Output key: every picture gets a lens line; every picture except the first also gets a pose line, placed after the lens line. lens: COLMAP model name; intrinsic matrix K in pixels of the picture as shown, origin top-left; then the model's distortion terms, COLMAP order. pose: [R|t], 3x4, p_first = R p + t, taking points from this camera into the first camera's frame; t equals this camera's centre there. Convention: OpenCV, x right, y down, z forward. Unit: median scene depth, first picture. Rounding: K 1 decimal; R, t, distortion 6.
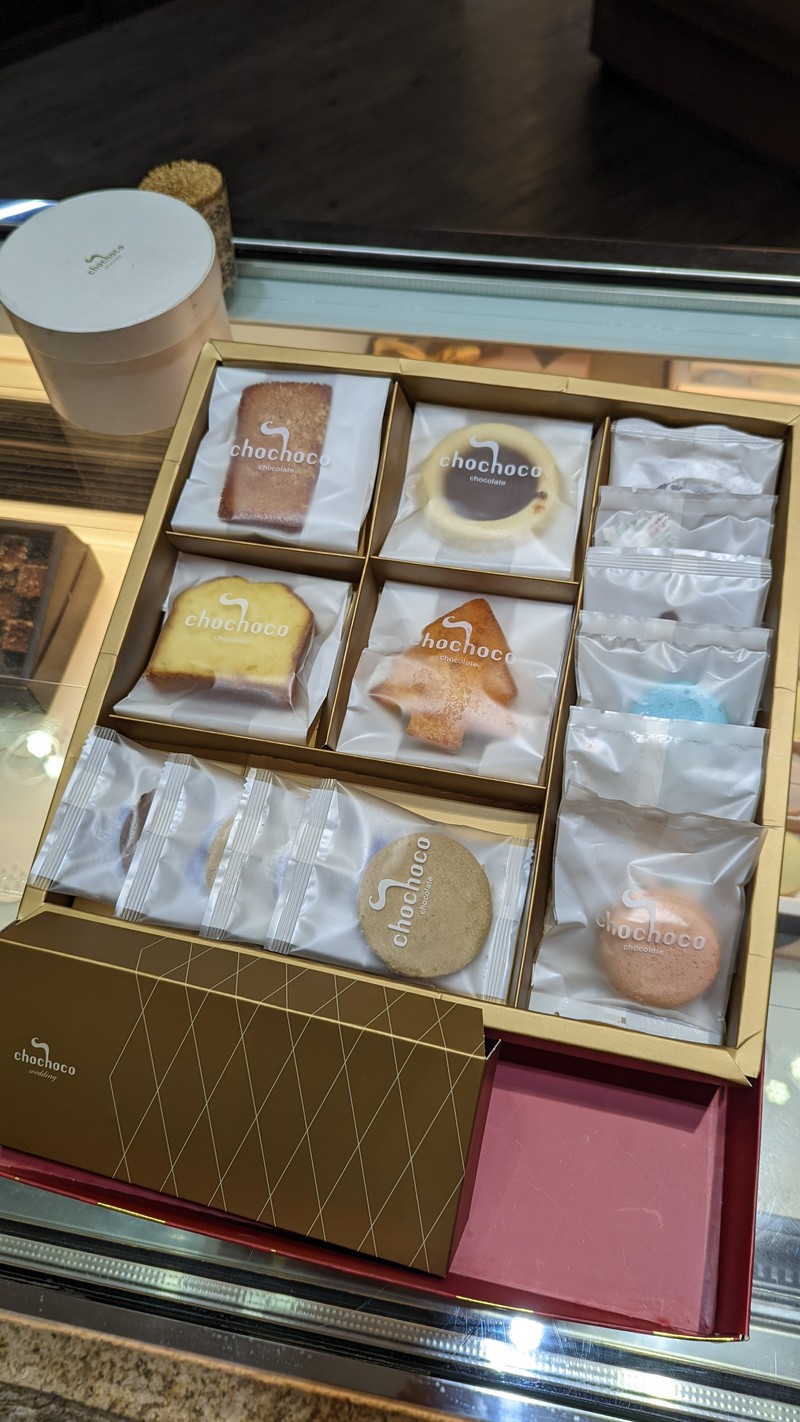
lens RADIAL K [[955.5, 0, 400.0], [0, 955.5, 711.0], [0, 0, 1]] dist [0.004242, 0.000970]
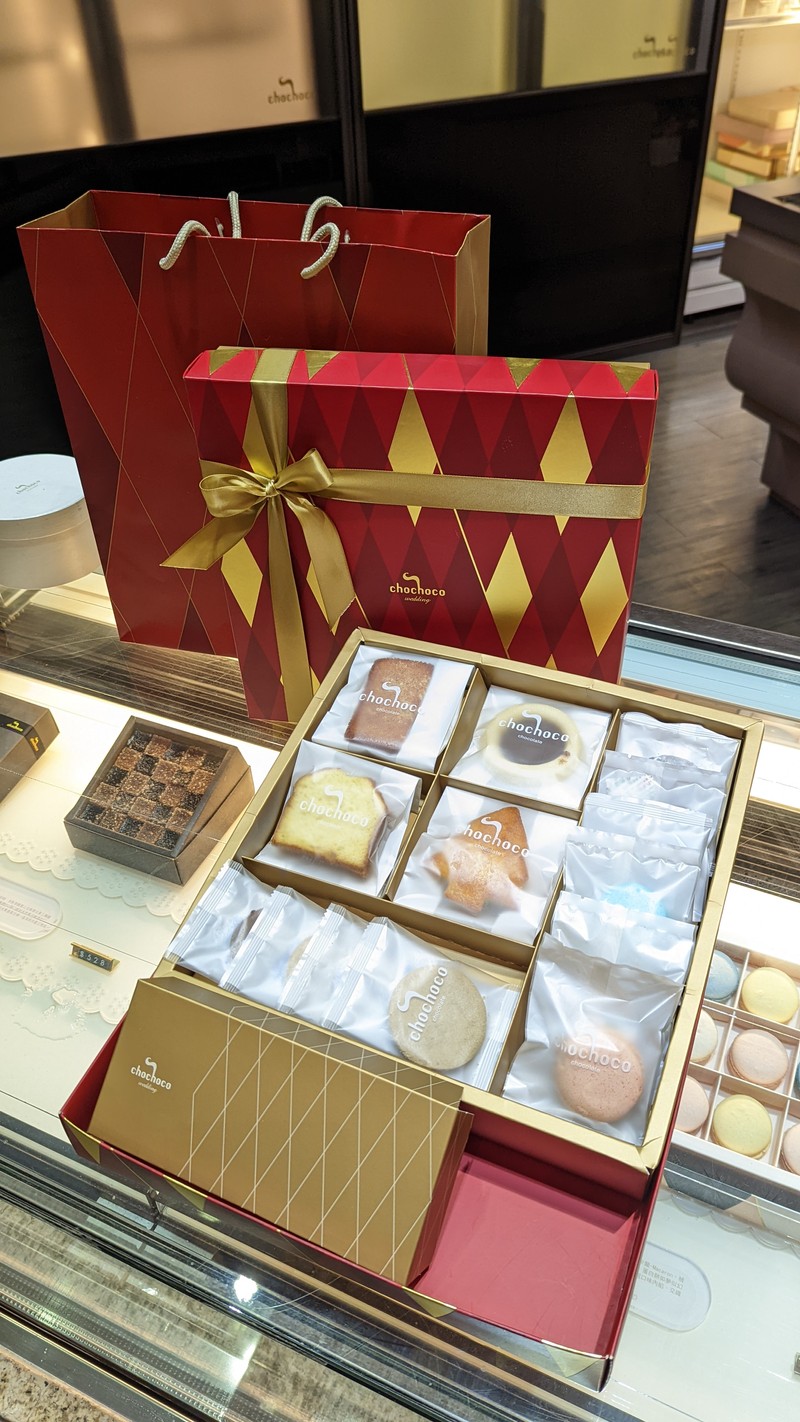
lens RADIAL K [[955.5, 0, 400.0], [0, 955.5, 711.0], [0, 0, 1]] dist [0.004242, 0.000970]
pose [[0.980361, 0.133982, -0.144711, 0.106426], [-0.173566, 0.934574, -0.310559, 0.208494], [0.093634, 0.329577, 0.939474, -0.400171]]
